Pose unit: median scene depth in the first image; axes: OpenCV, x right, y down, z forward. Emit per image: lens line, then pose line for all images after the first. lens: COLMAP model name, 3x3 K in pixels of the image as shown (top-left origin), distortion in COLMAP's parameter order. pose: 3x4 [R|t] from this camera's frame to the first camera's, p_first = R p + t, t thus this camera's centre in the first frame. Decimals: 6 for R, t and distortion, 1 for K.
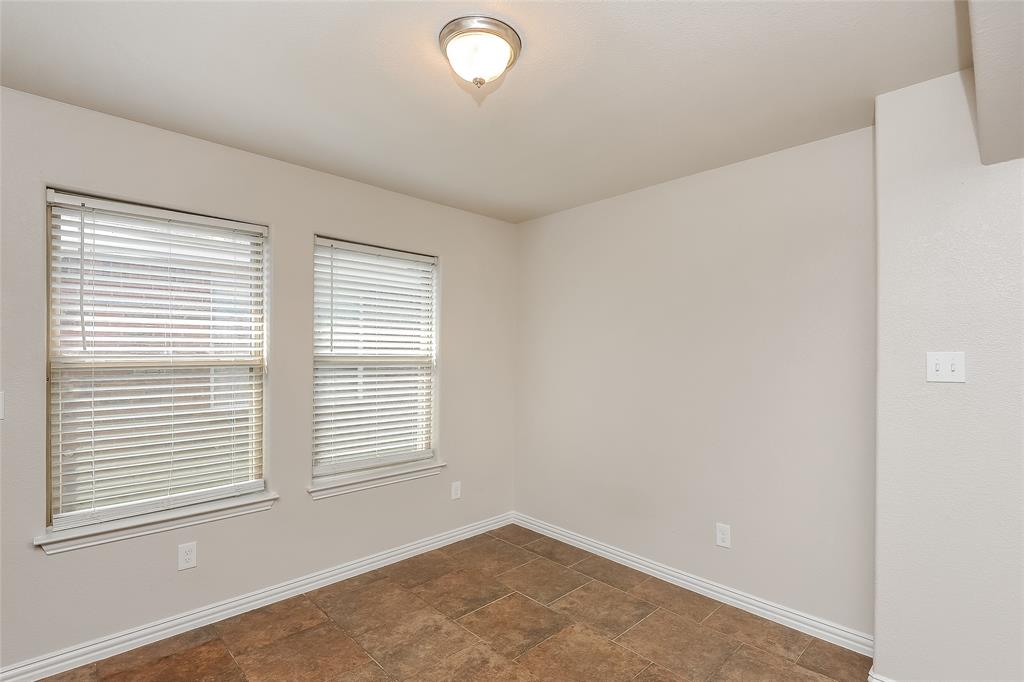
lens RADIAL K [[468.2, 0, 508.4], [0, 468.2, 348.1], [0, 0, 1]] dist [-0.002389, -0.000604]
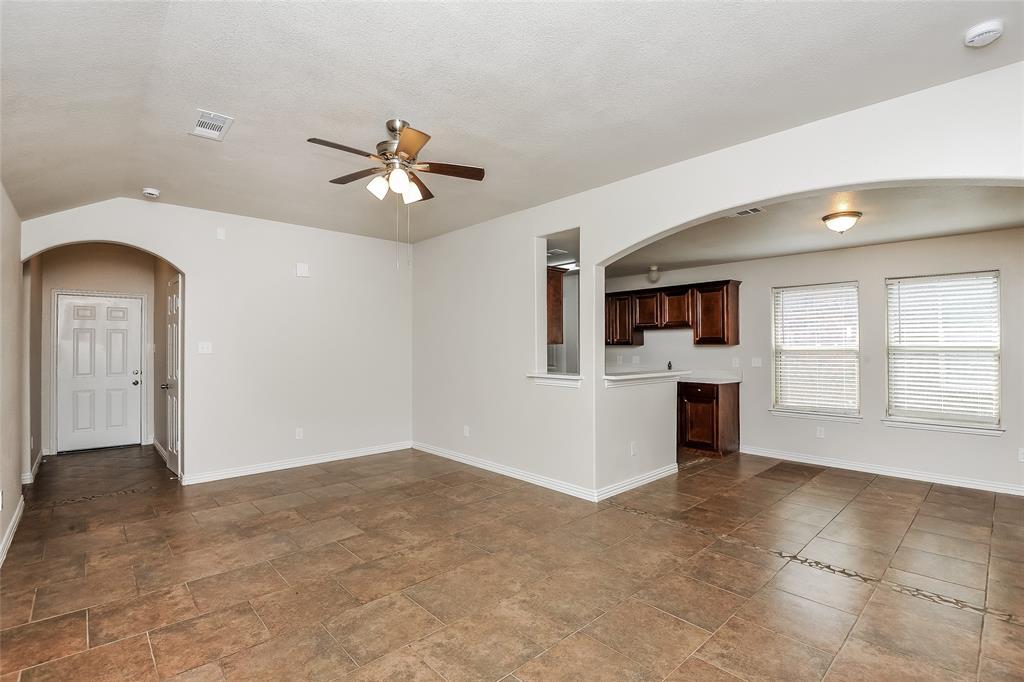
lens RADIAL K [[468.2, 0, 508.4], [0, 468.2, 348.1], [0, 0, 1]] dist [-0.002389, -0.000604]
pose [[-0.017763, -0.003148, -0.999837, 1.522693], [0.003070, 0.999990, -0.003203, 0.027744], [0.999838, -0.003127, -0.017753, -0.451037]]
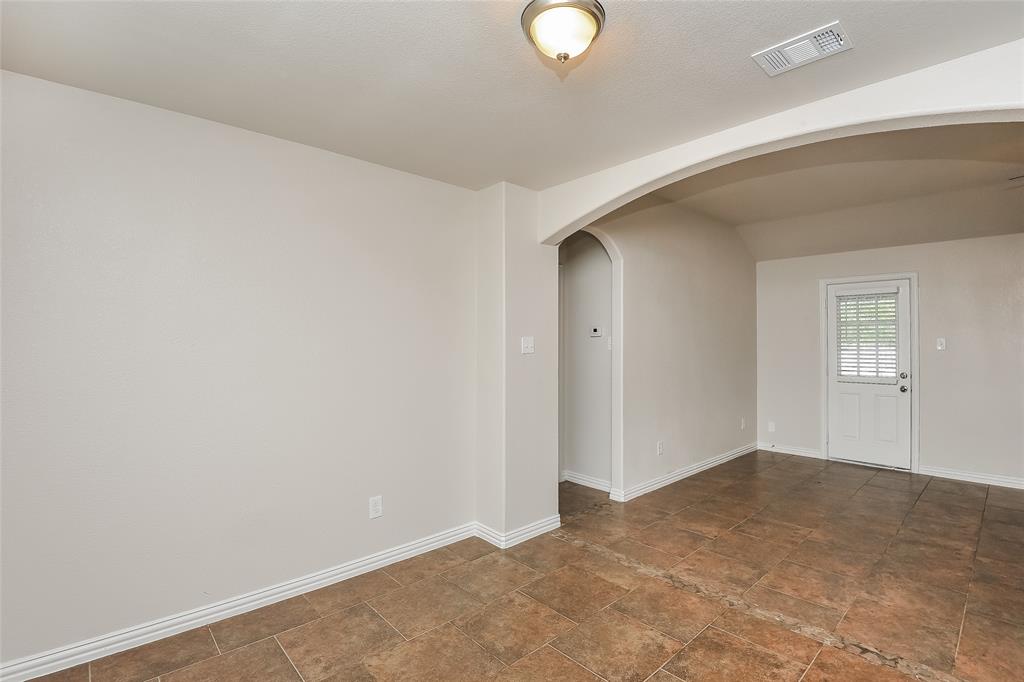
lens RADIAL K [[478.3, 0, 512.0], [0, 478.3, 341.0], [0, 0, 1]] dist [-0.026795, -0.000506]
pose [[0.034862, -0.003282, 0.999387, -0.665690], [-0.008667, 0.999956, 0.003586, 0.002850], [-0.999355, -0.008787, 0.034832, 0.677491]]
